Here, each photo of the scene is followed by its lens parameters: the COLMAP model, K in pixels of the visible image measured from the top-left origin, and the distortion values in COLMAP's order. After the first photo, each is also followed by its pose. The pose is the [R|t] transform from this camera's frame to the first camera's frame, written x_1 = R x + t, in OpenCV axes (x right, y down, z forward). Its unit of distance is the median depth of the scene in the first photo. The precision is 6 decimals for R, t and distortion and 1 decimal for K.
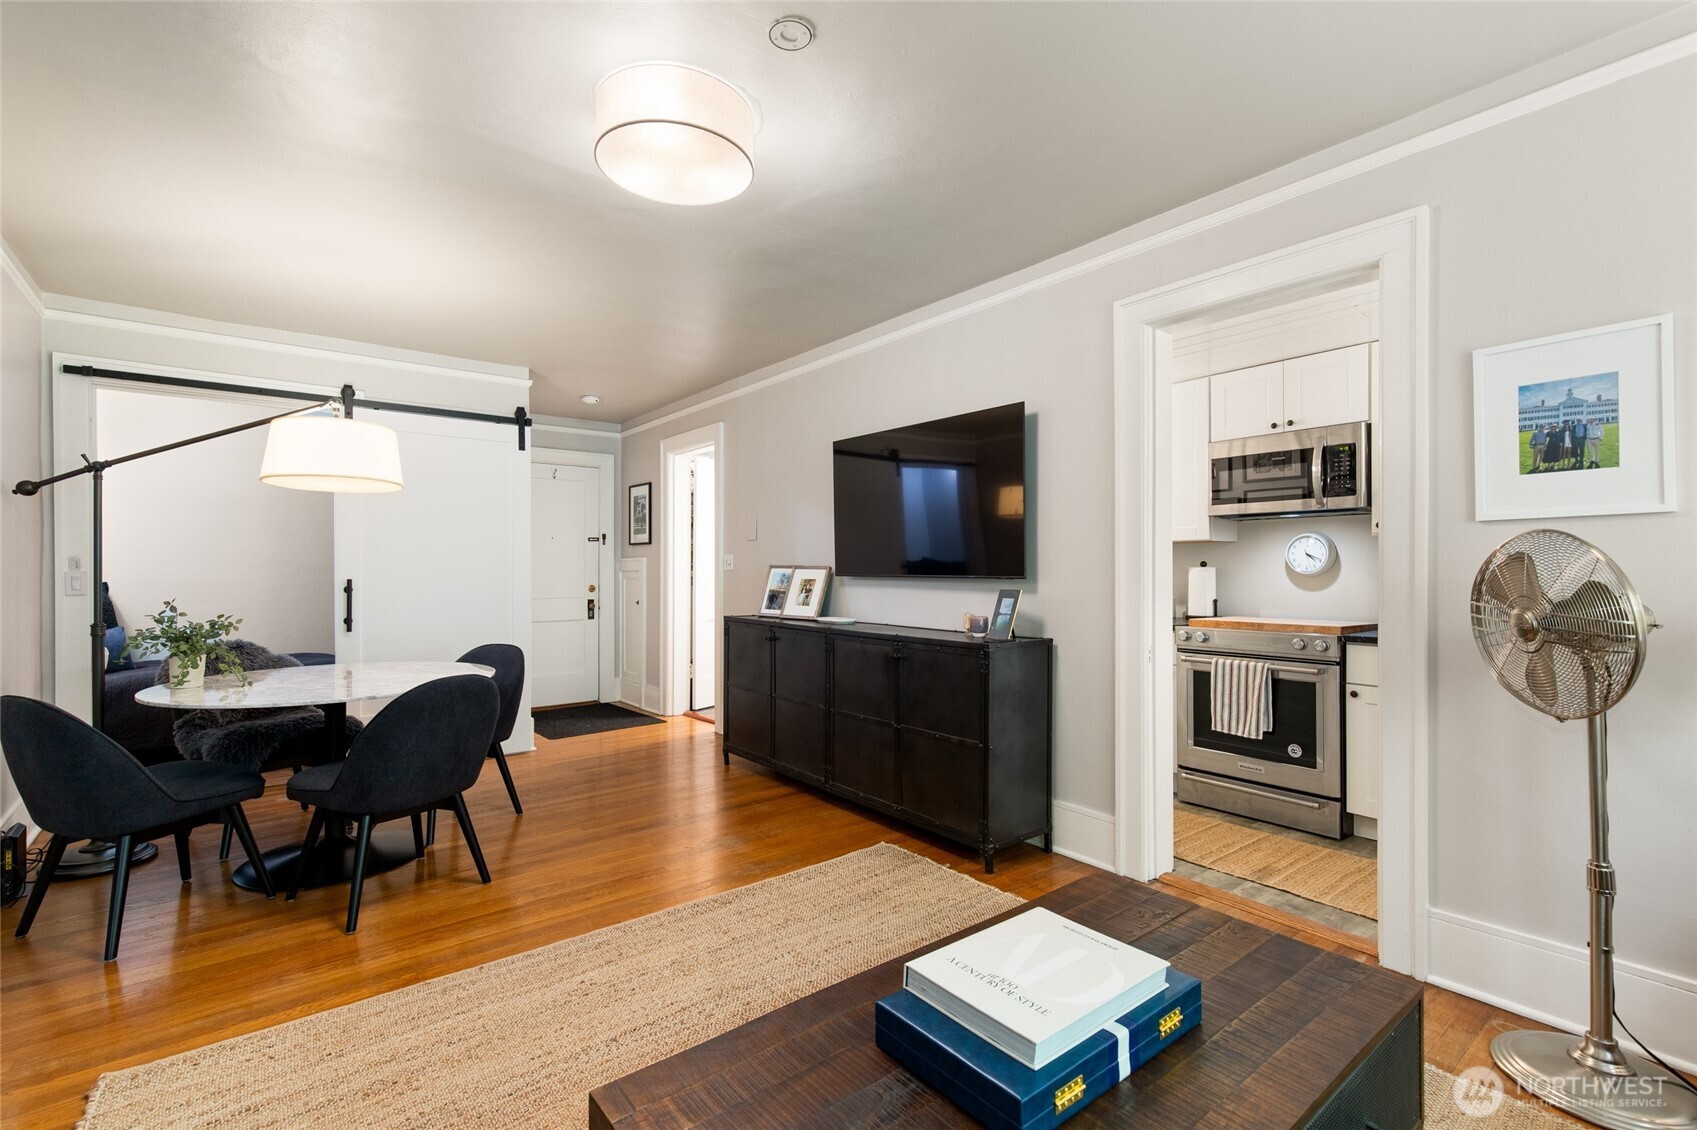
lens RADIAL K [[766.9, 0, 848.2], [0, 766.9, 567.5], [0, 0, 1]] dist [0.006239, -0.000035]
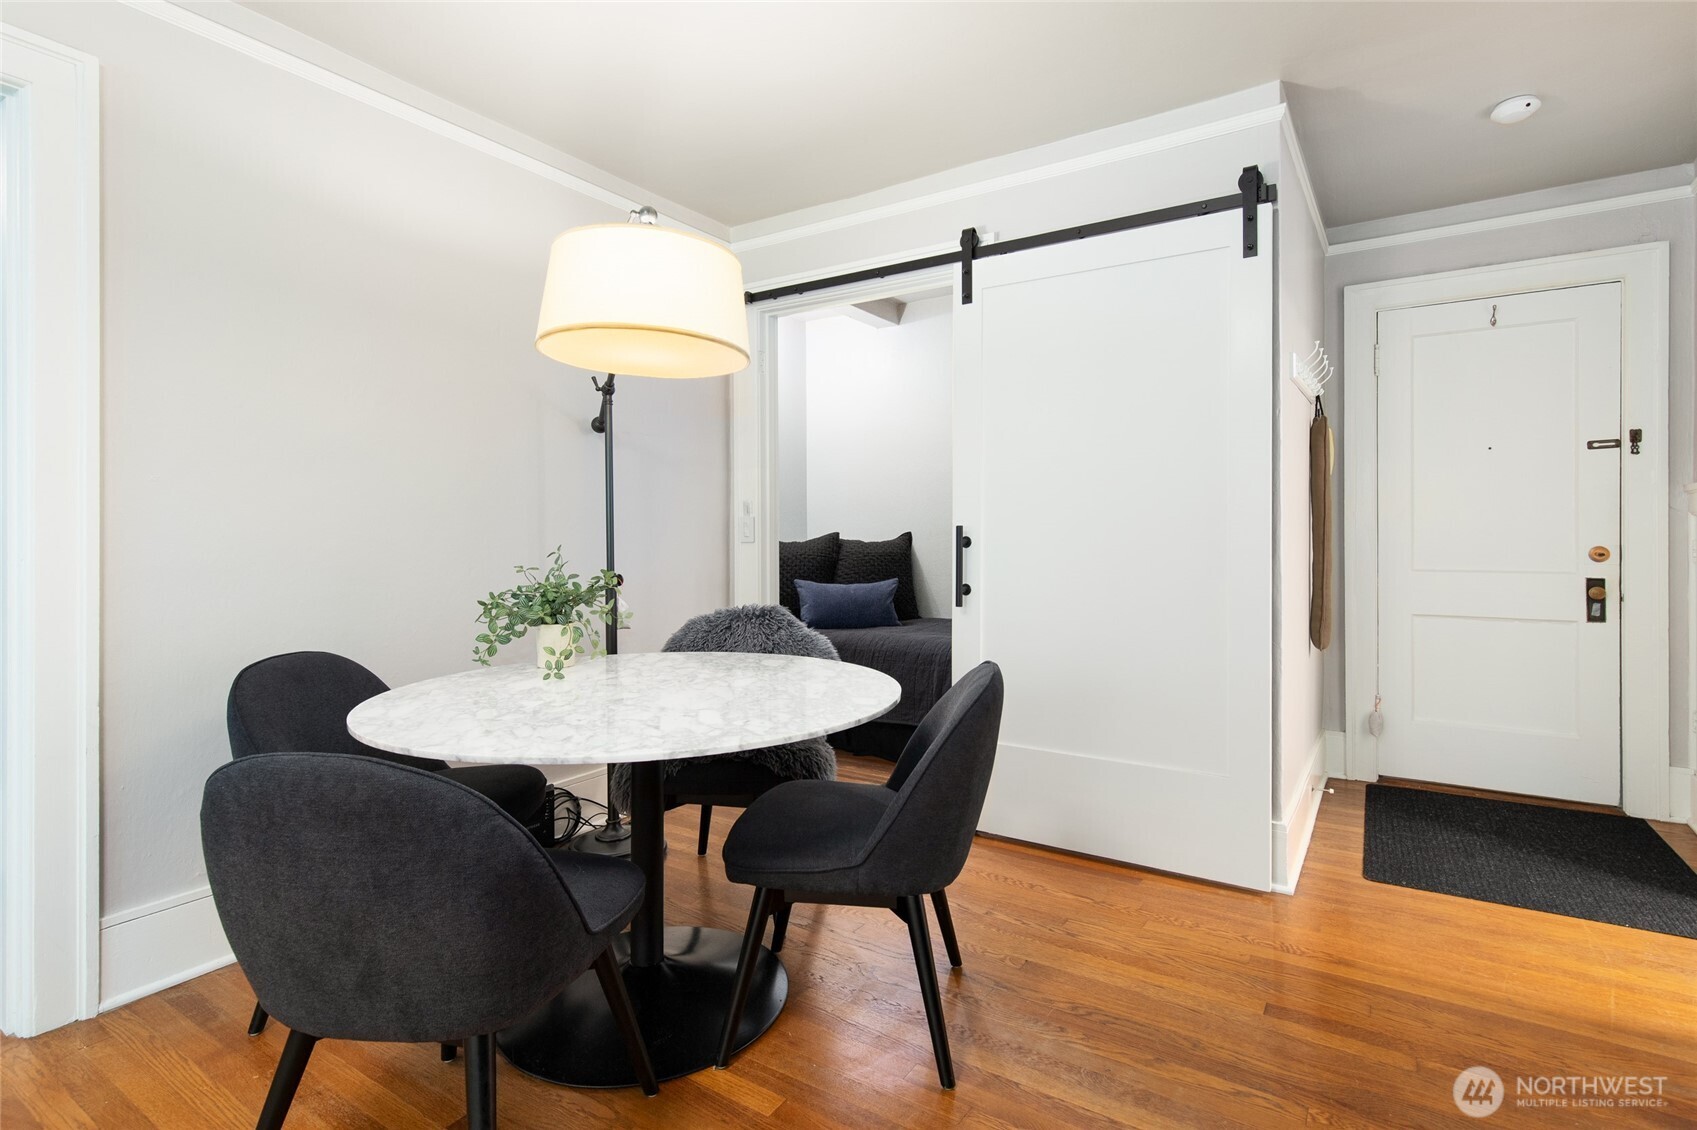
lens RADIAL K [[822.2, 0, 798.7], [0, 822.2, 531.5], [0, 0, 1]] dist [-0.000866, -0.000310]
pose [[0.301394, -0.003632, -0.953493, -0.027843], [0.006142, 0.999979, -0.001868, 0.019680], [0.953480, -0.005293, 0.301410, 0.655623]]
